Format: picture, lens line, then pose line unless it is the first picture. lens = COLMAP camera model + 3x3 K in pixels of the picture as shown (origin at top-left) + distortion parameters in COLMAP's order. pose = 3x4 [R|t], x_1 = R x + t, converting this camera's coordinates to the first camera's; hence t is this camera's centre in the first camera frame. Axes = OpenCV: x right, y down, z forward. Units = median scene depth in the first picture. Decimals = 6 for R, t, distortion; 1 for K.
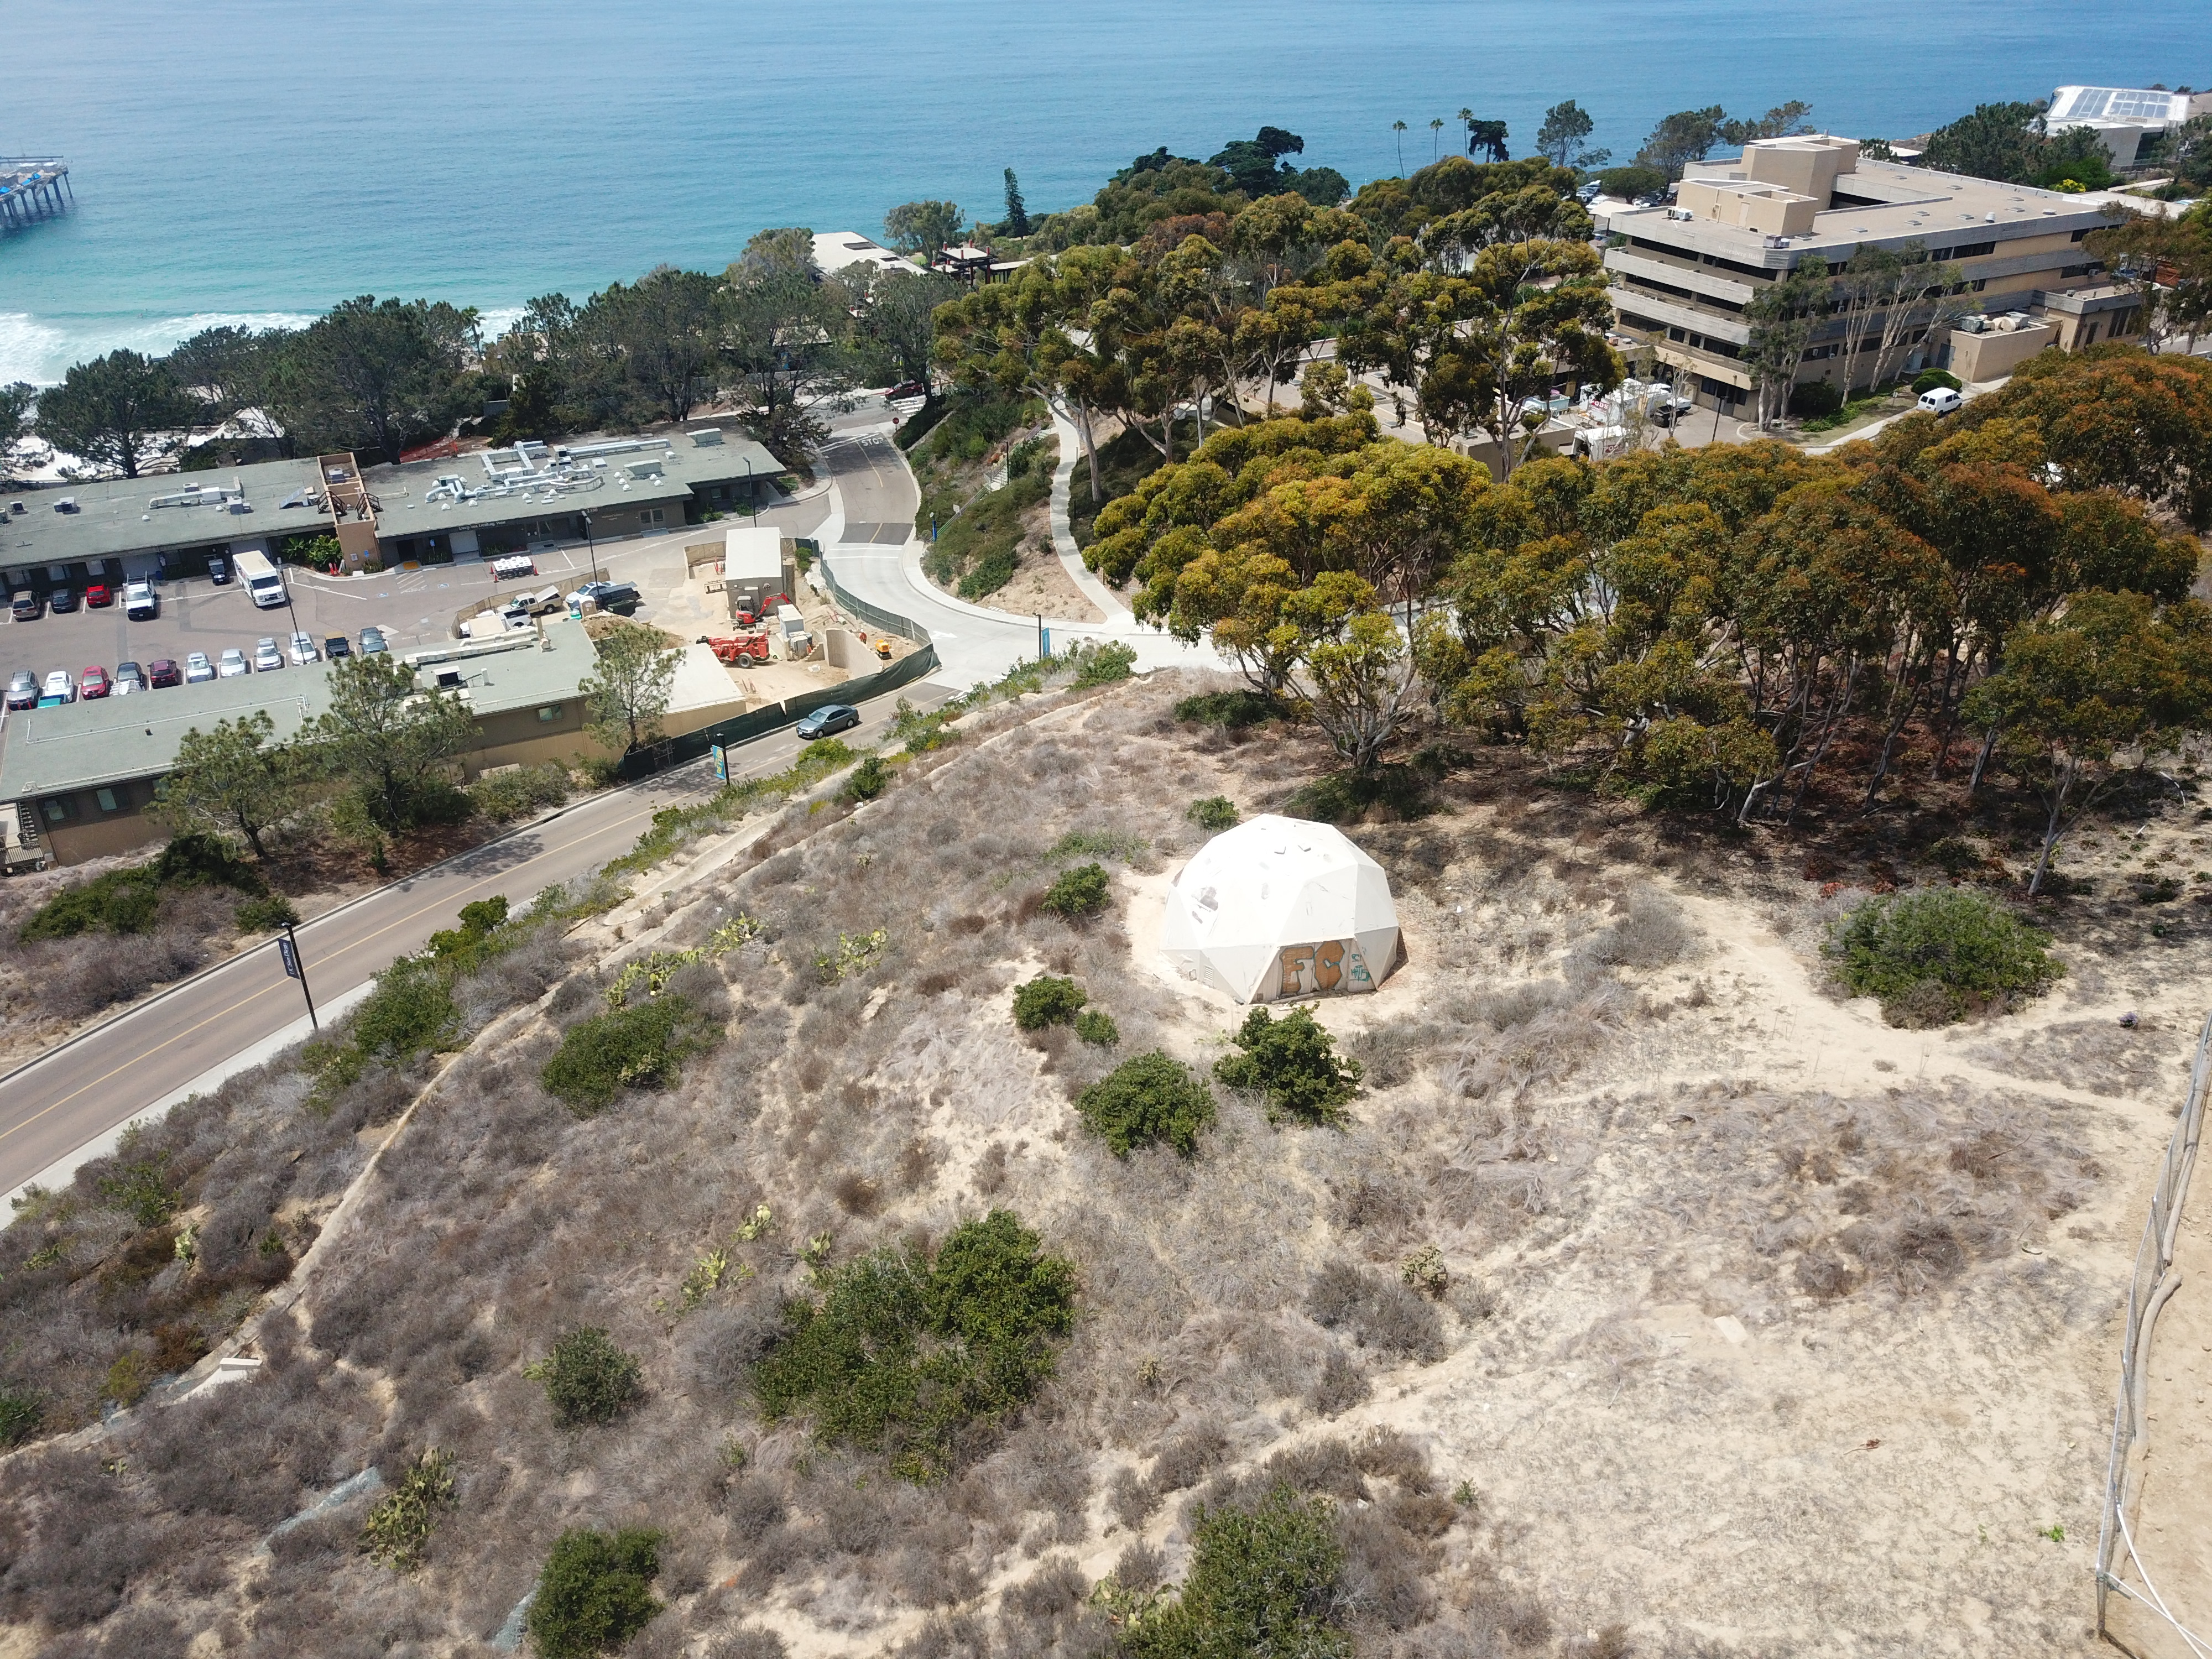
lens RADIAL K [[1711.8, 0, 1114.4], [0, 1711.8, 840.7], [0, 0, 1]] dist [0.000919, 0.003503]
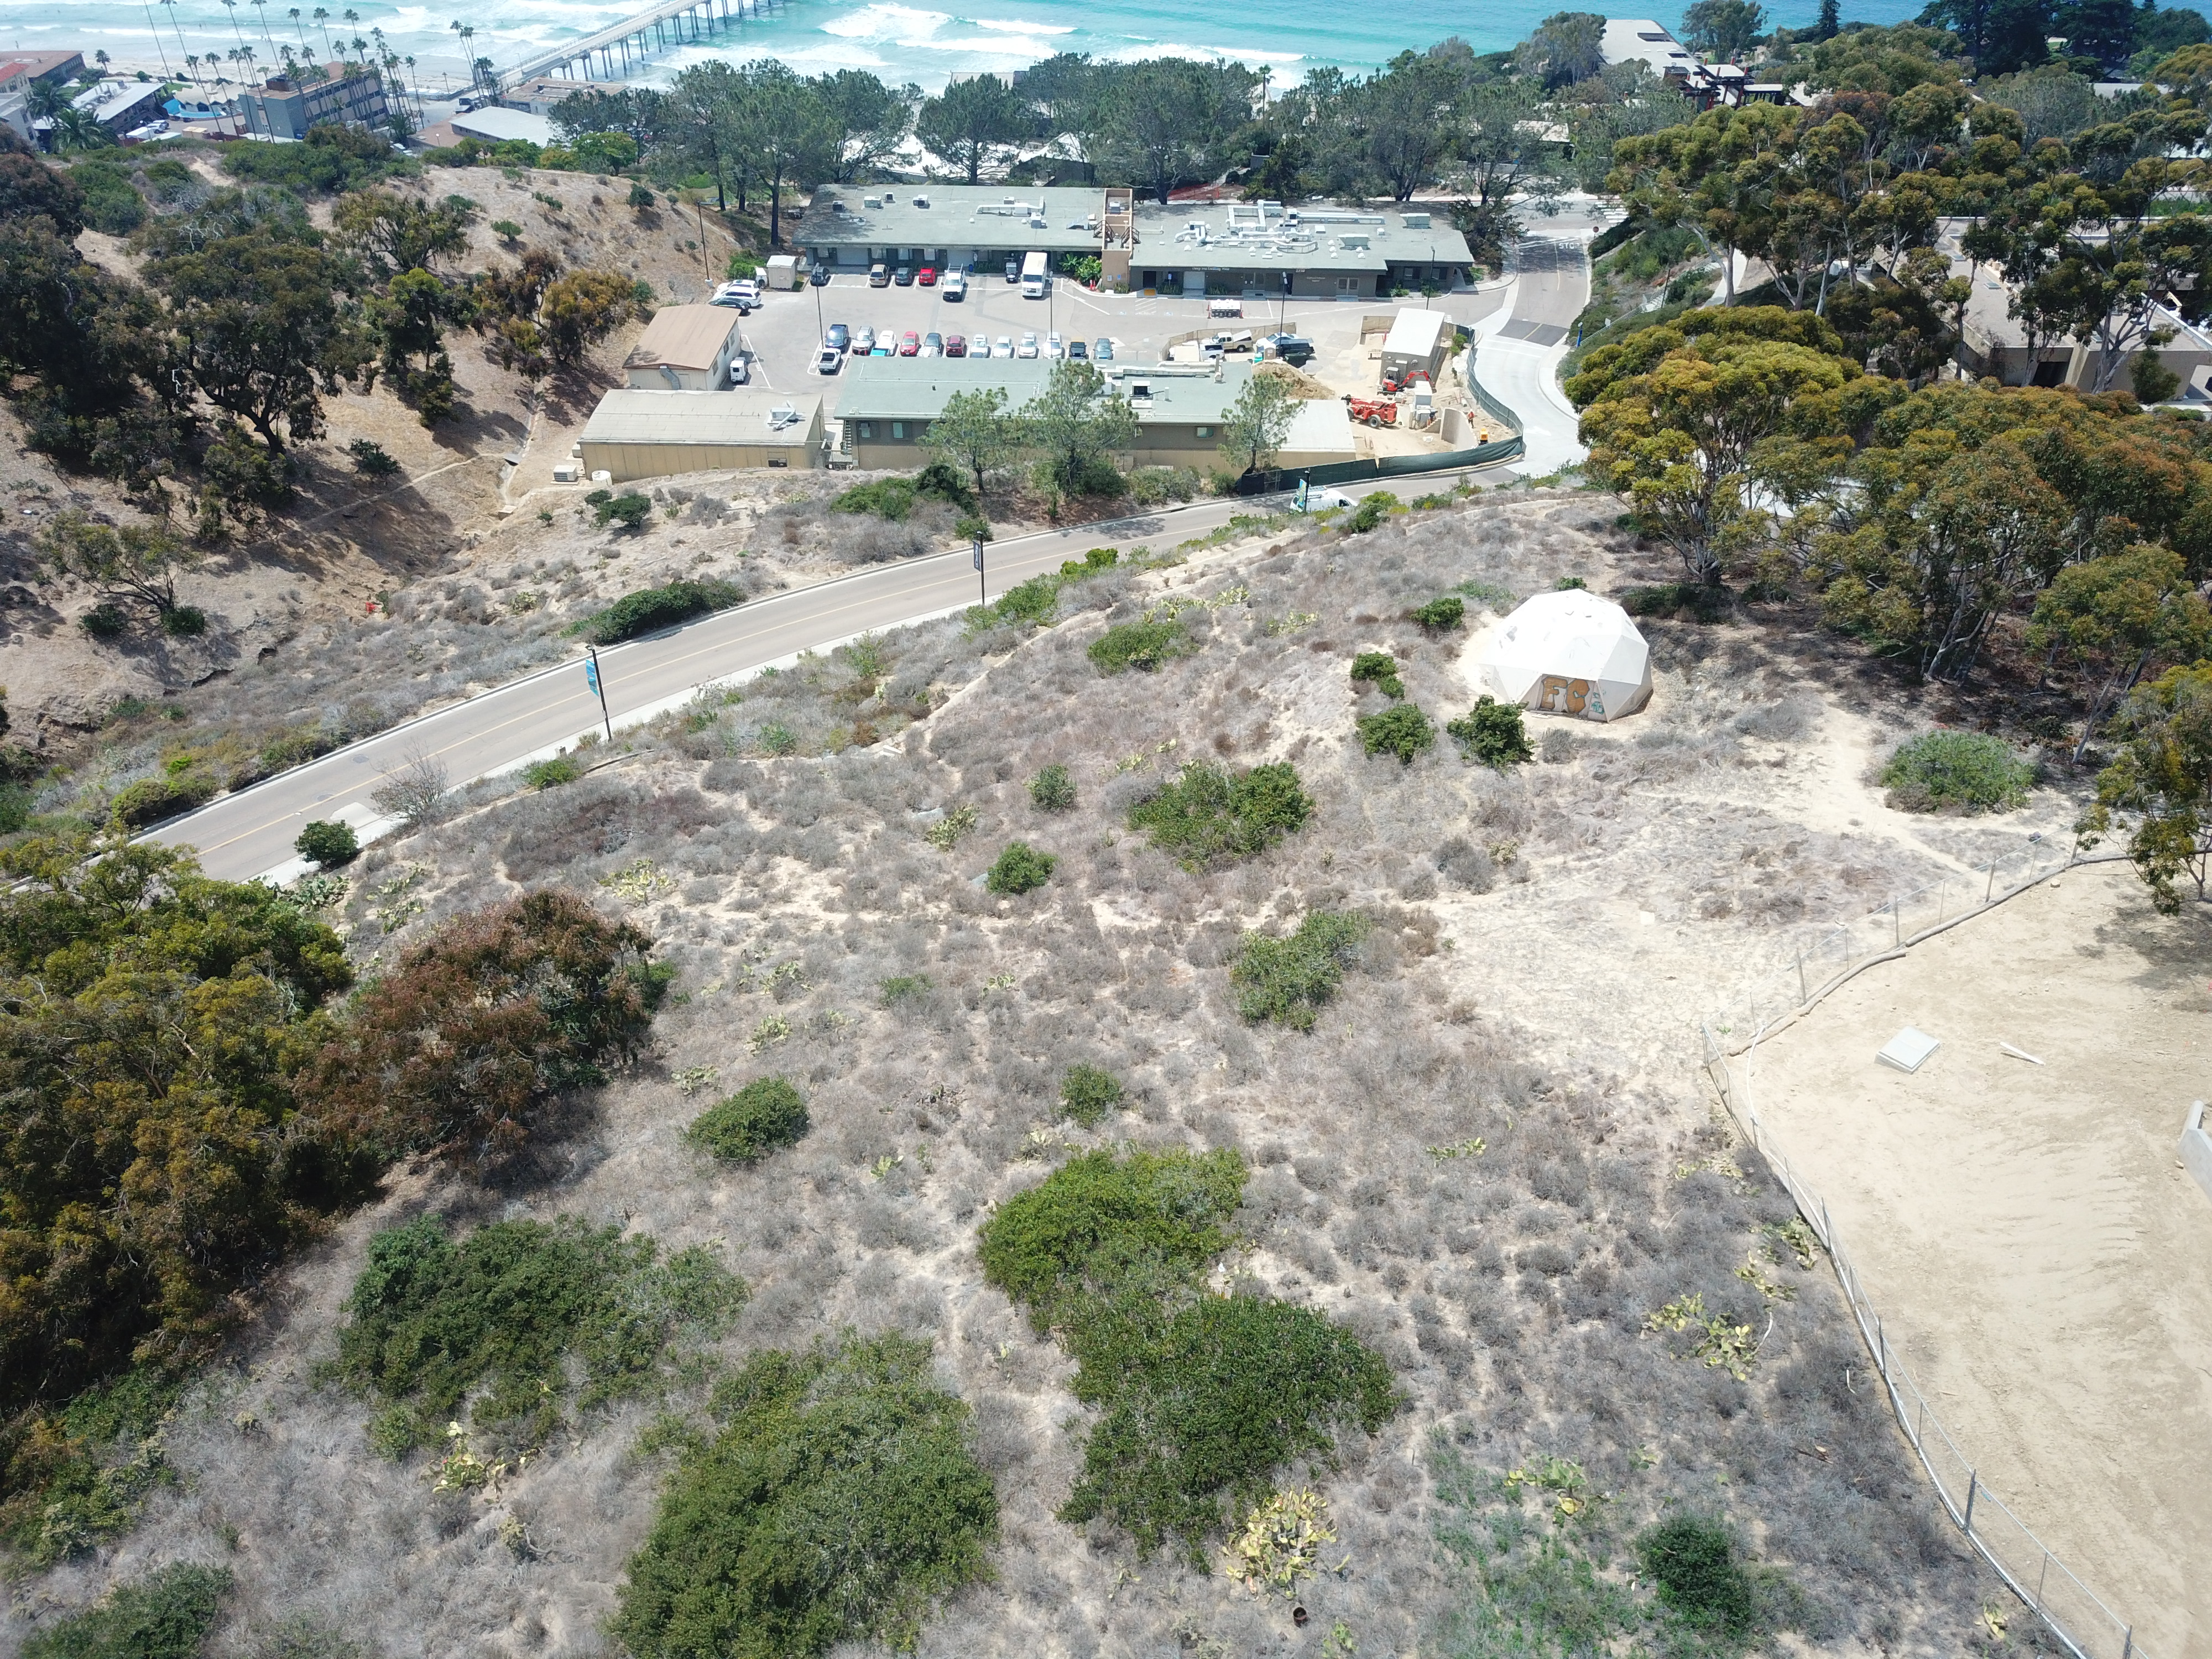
lens RADIAL K [[1711.8, 0, 1114.4], [0, 1711.8, 840.7], [0, 0, 1]] dist [0.000919, 0.003503]
pose [[0.894377, 0.279737, -0.349051, 0.114817], [-0.232192, 0.957297, 0.172251, 0.011130], [0.382330, -0.073010, 0.921137, -0.185853]]
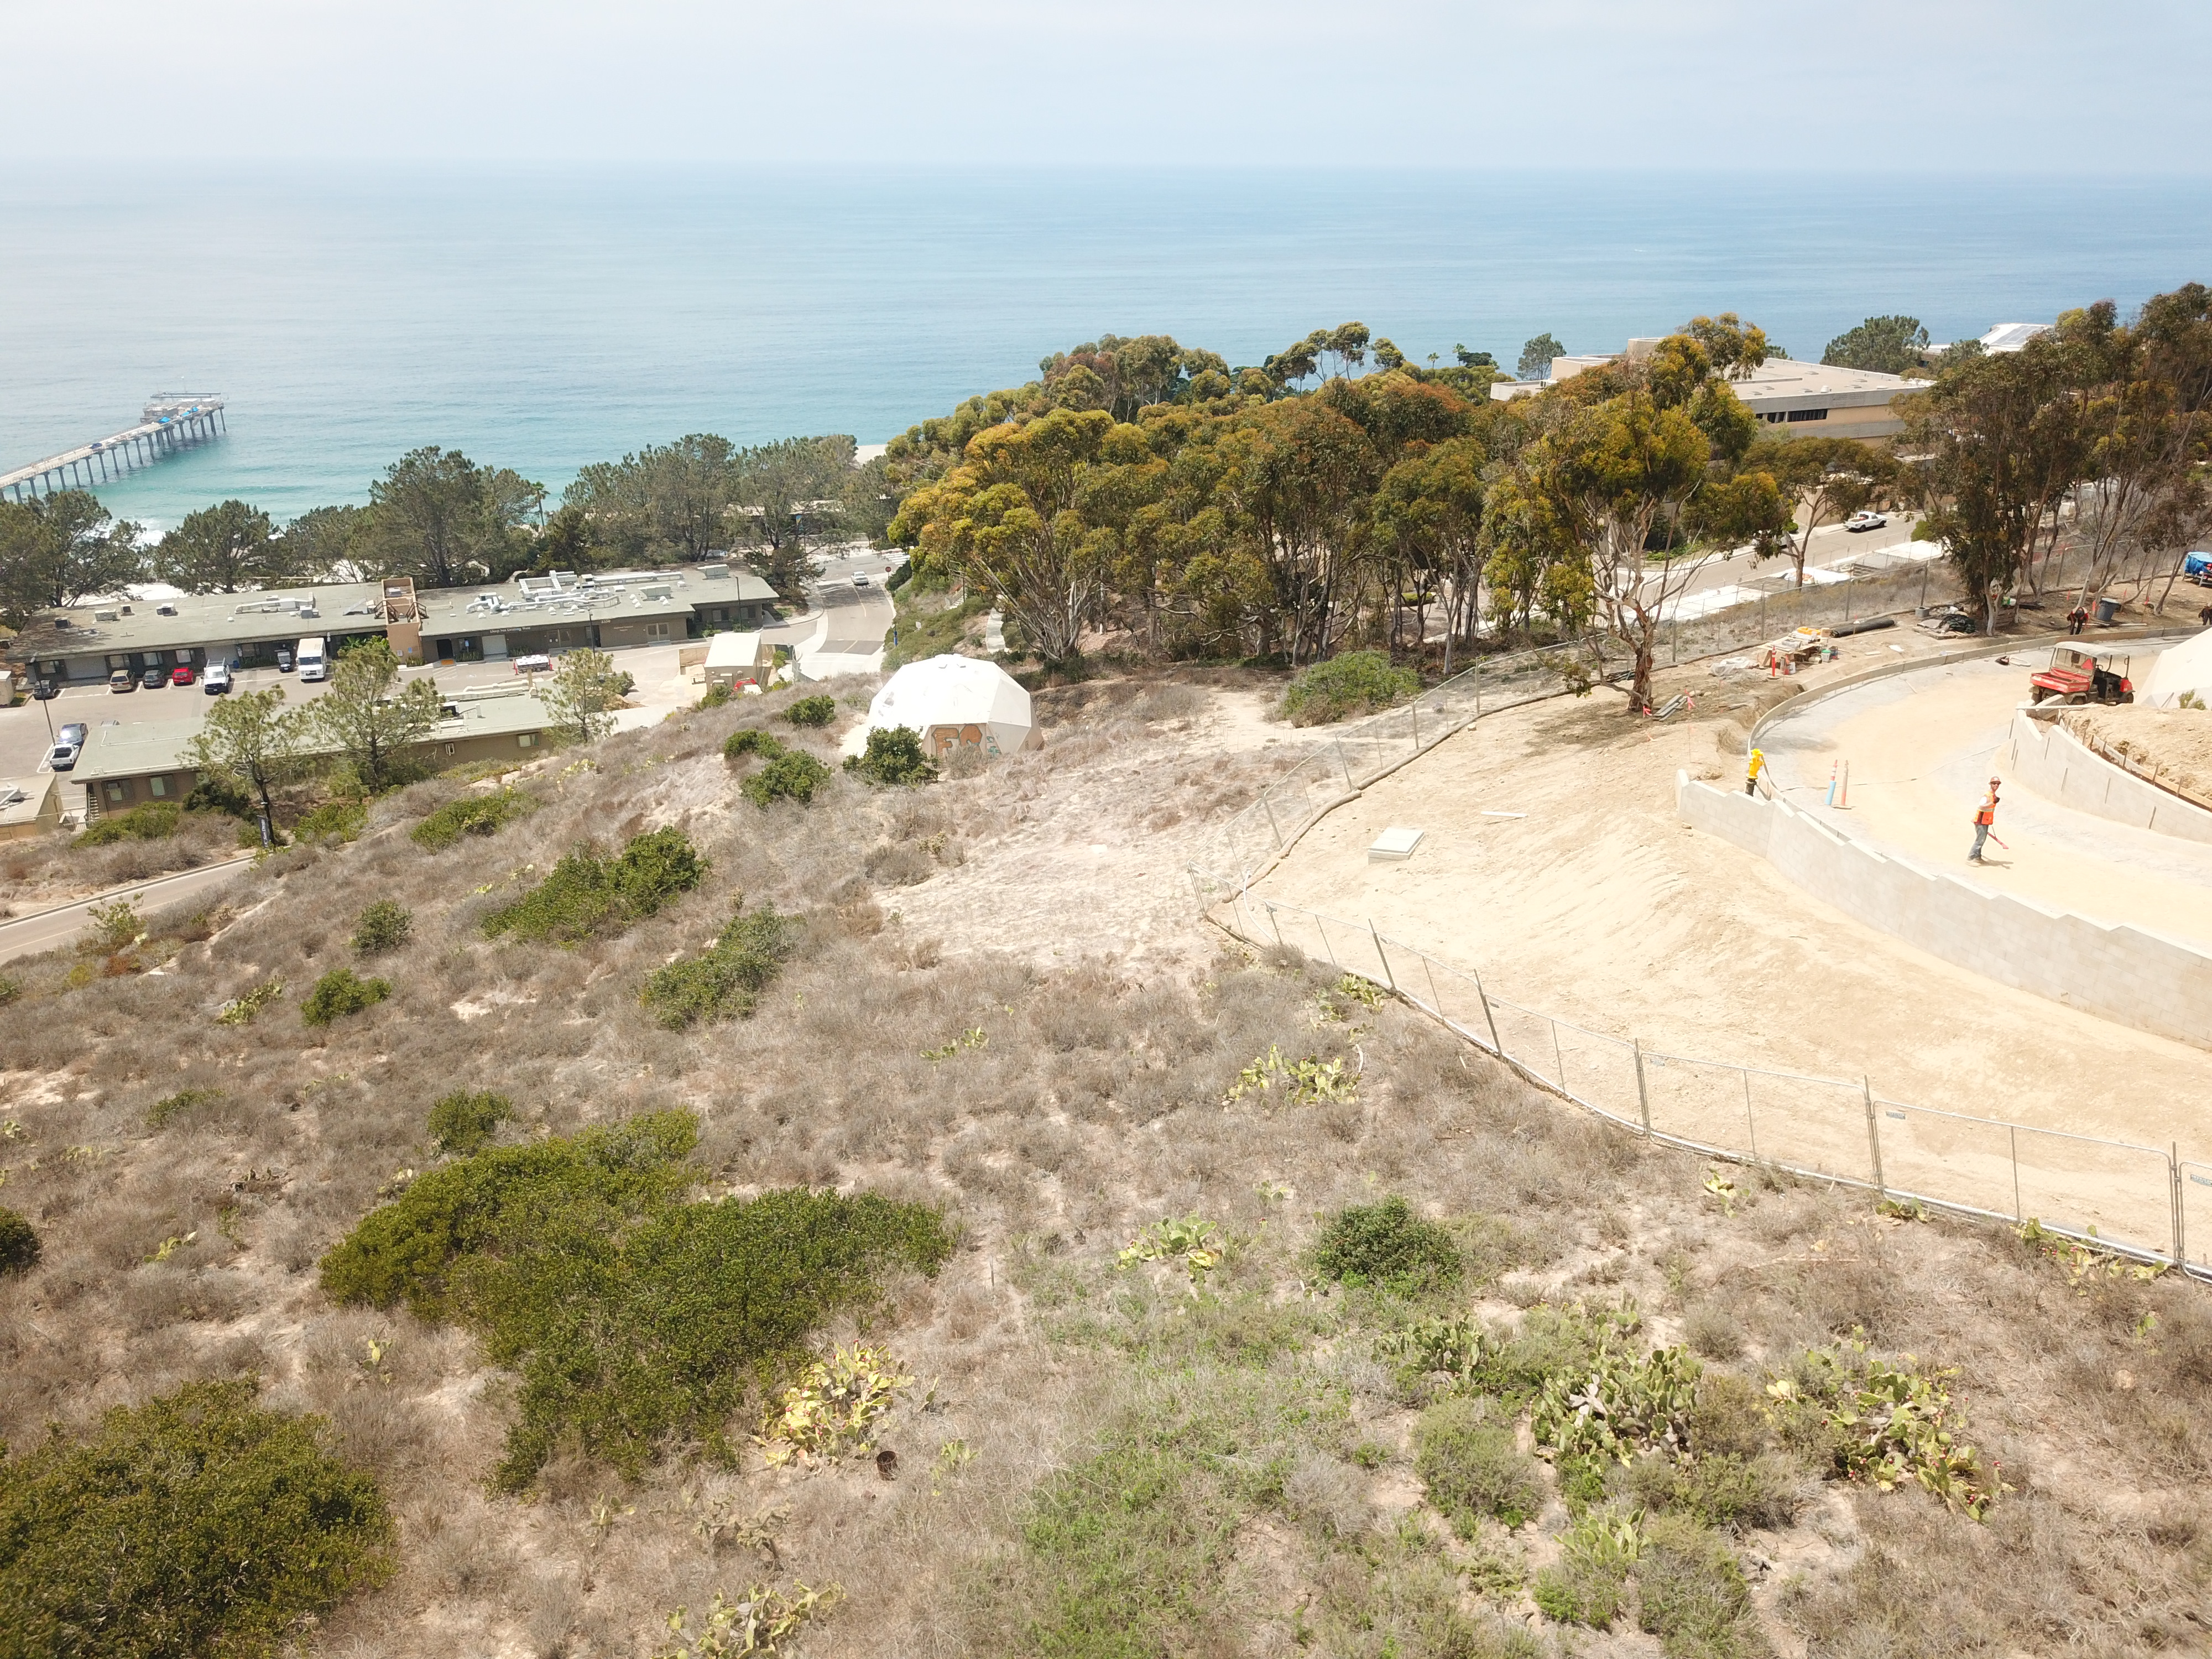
lens RADIAL K [[1711.8, 0, 1114.4], [0, 1711.8, 840.7], [0, 0, 1]] dist [0.000919, 0.003503]
pose [[0.998528, 0.020317, -0.050297, 0.112621], [-0.027311, 0.989412, -0.142542, 0.123377], [0.046868, 0.143706, 0.988510, -0.123288]]
